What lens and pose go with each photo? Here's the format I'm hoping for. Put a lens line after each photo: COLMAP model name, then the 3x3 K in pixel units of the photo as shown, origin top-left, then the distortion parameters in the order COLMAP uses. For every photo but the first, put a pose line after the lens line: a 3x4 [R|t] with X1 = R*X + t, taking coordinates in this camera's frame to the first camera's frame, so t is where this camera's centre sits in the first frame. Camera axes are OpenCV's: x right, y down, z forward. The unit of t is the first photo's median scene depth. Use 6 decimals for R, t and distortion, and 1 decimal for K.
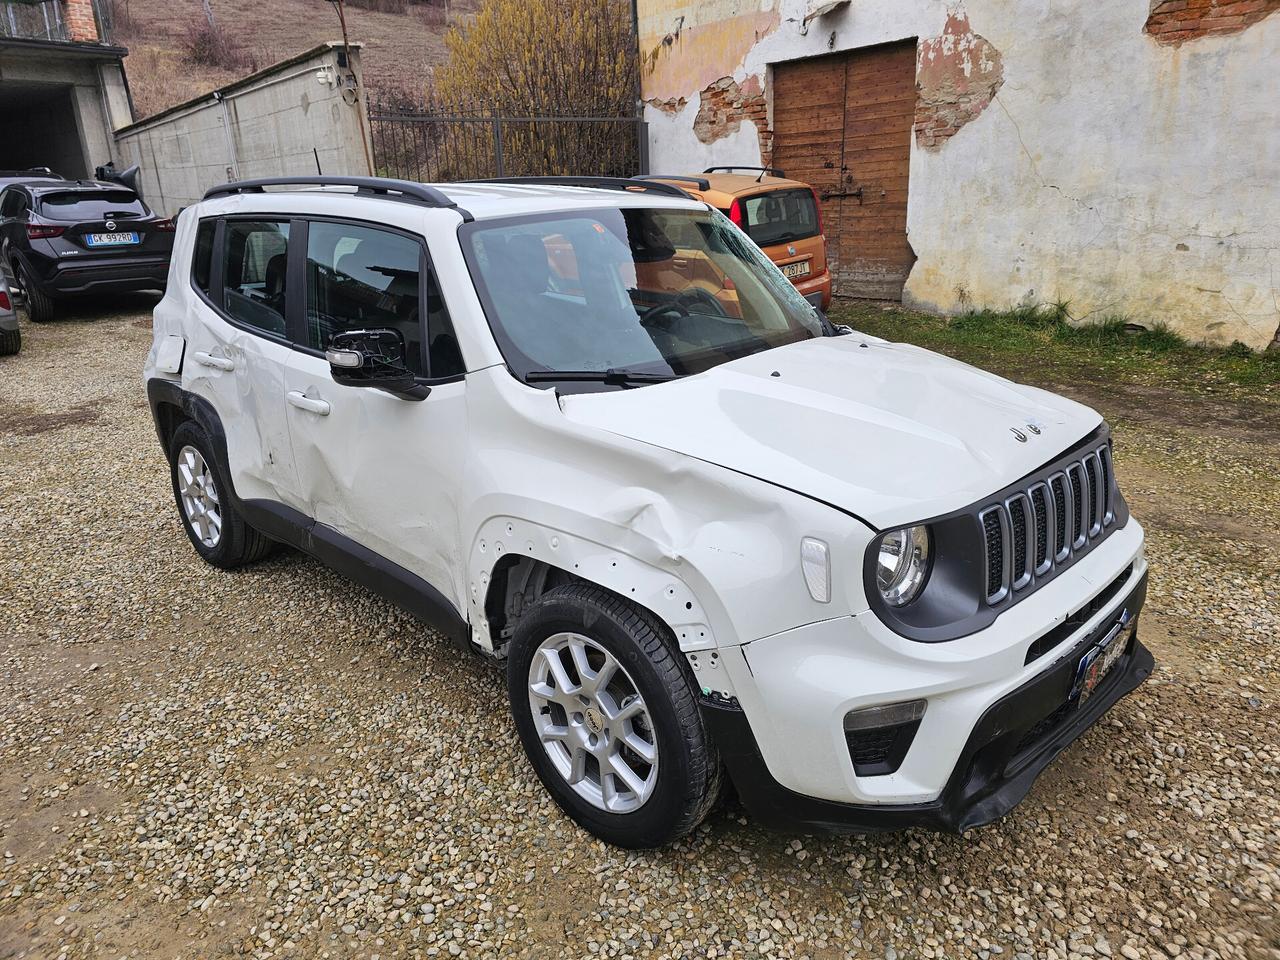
lens RADIAL K [[857.3, 0, 632.3], [0, 857.3, 470.9], [0, 0, 1]] dist [0.046629, -0.036678]
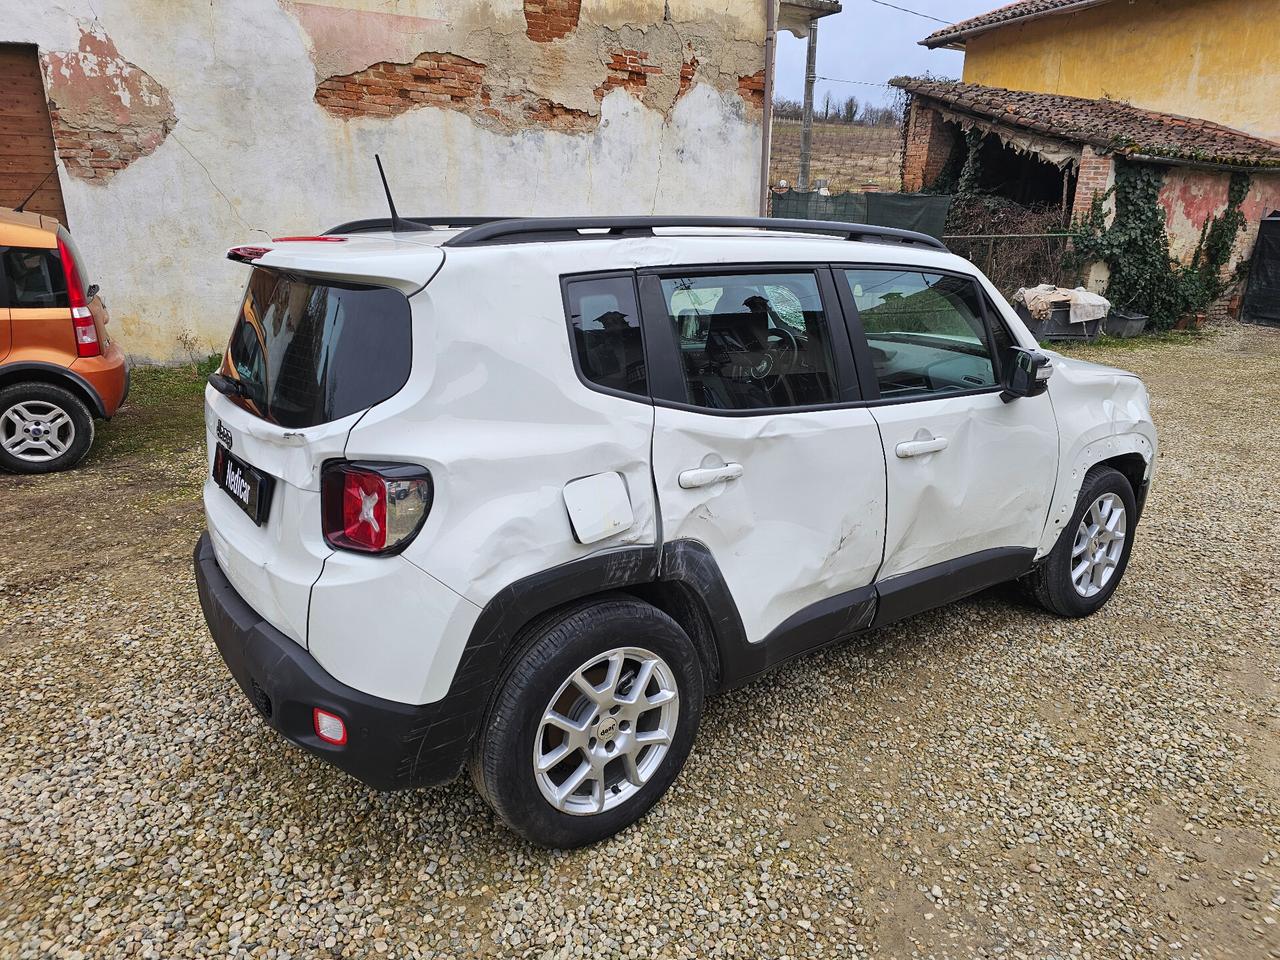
lens RADIAL K [[857.3, 0, 649.1], [0, 857.3, 471.1], [0, 0, 1]] dist [0.046629, -0.036678]
pose [[0.167525, -0.243168, 0.955408, -1.034812], [0.283569, 0.940035, 0.189533, -0.247692], [-0.944206, 0.239172, 0.226434, 0.803261]]
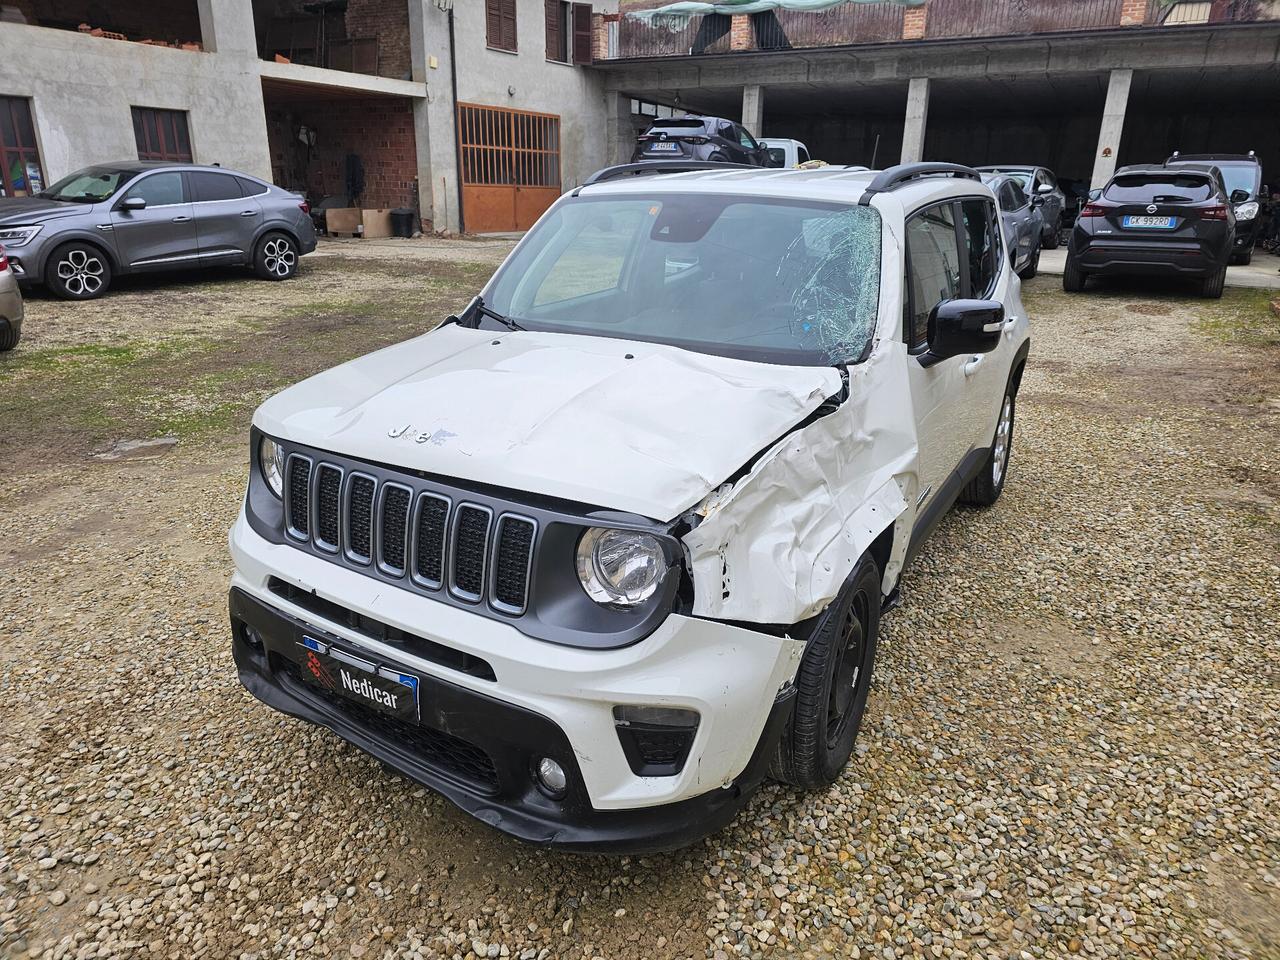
lens RADIAL K [[857.3, 0, 649.1], [0, 857.3, 474.5], [0, 0, 1]] dist [0.046629, -0.036678]
pose [[0.246650, 0.337659, -0.908378, 0.761052], [-0.318379, 0.913543, 0.253130, -0.178520], [0.915313, 0.226774, 0.332829, 0.505472]]
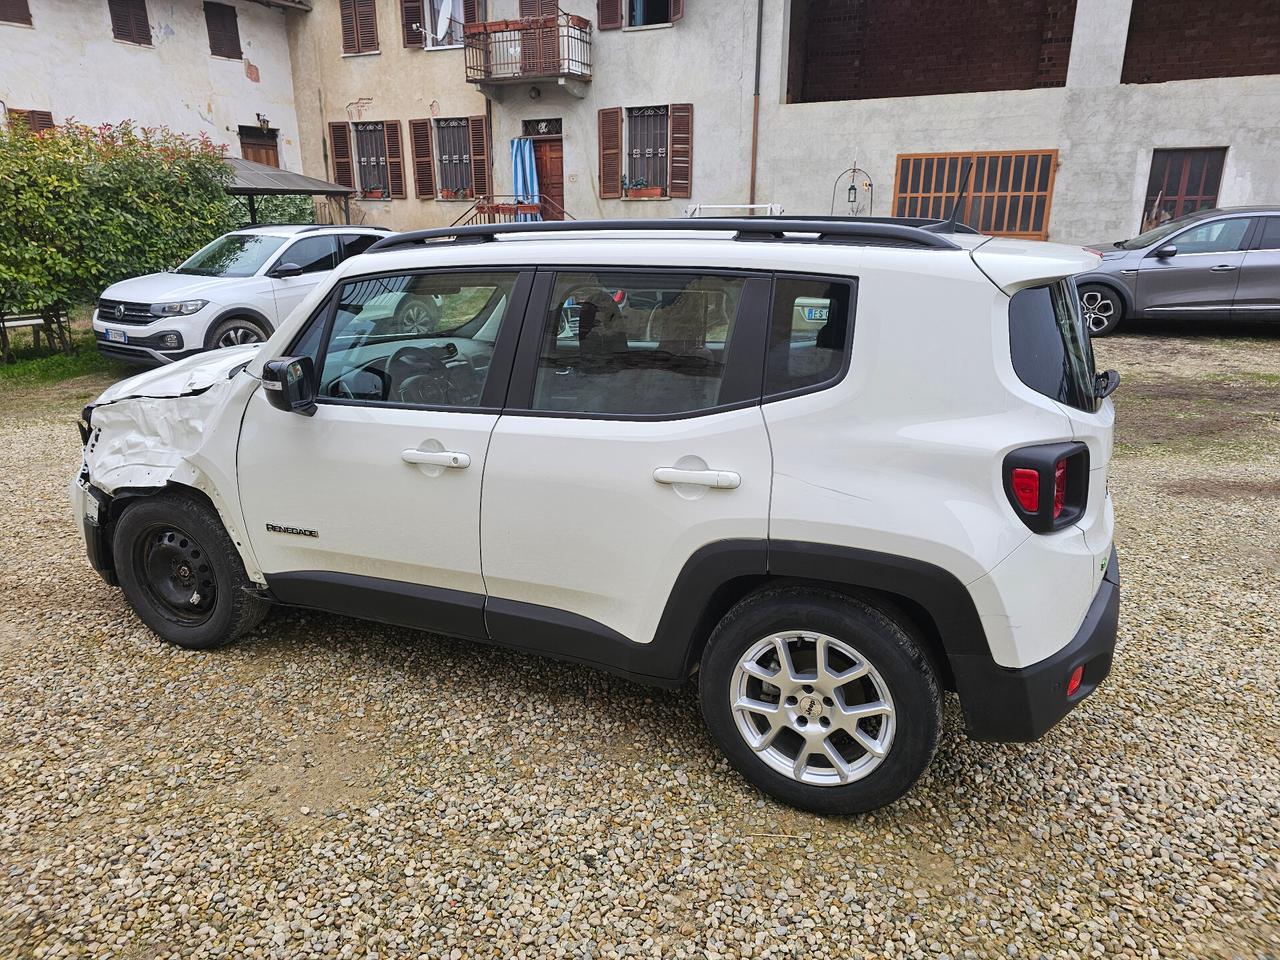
lens RADIAL K [[857.3, 0, 644.6], [0, 857.3, 480.0], [0, 0, 1]] dist [0.046629, -0.036678]
pose [[-0.935677, 0.132123, -0.327187, 0.109795], [-0.080069, 0.823563, 0.561546, -0.562064], [0.343653, 0.551623, -0.760010, 1.661313]]
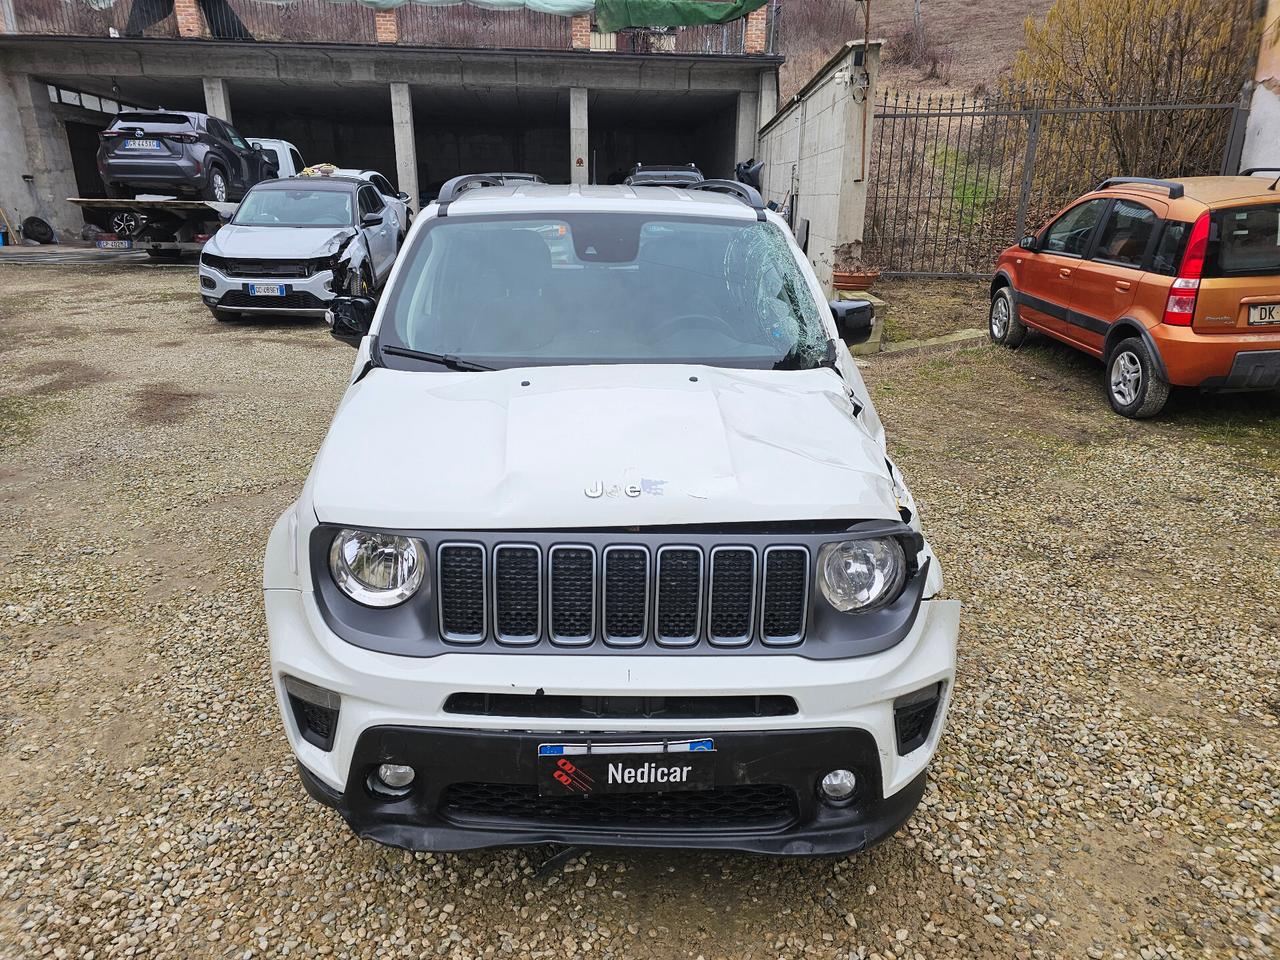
lens RADIAL K [[857.3, 0, 639.7], [0, 857.3, 490.4], [0, 0, 1]] dist [0.046629, -0.036678]
pose [[0.744493, 0.248007, -0.619857, 0.548520], [-0.232136, 0.966674, 0.107957, -0.077722], [0.625973, 0.063518, 0.777254, 0.183567]]
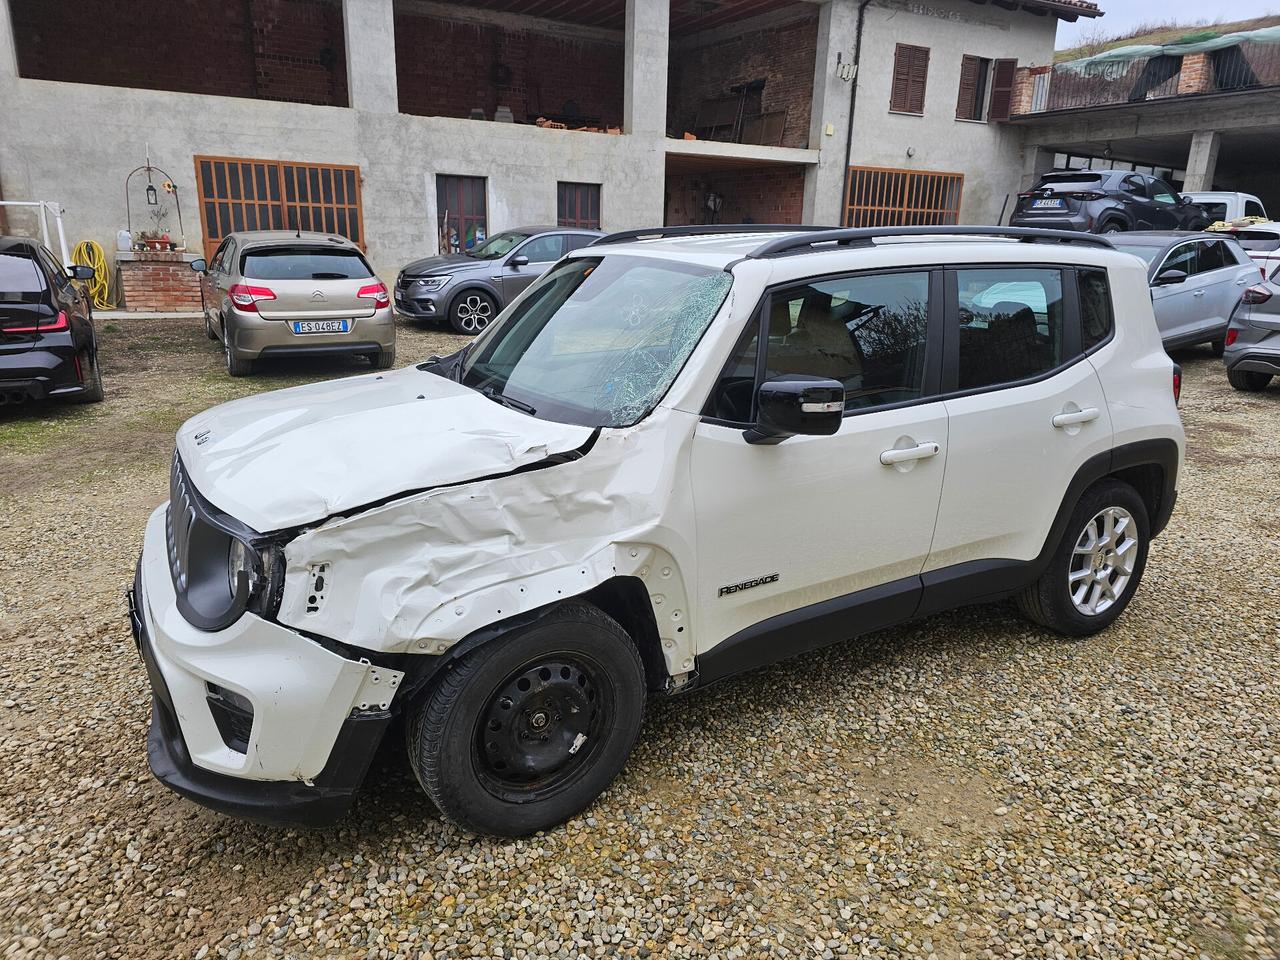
lens RADIAL K [[857.3, 0, 641.6], [0, 857.3, 473.6], [0, 0, 1]] dist [0.046629, -0.036678]
pose [[-0.255759, 0.278611, -0.925723, 0.781301], [-0.308916, 0.883814, 0.351345, -0.336063], [0.916056, 0.375830, -0.139976, 0.950895]]
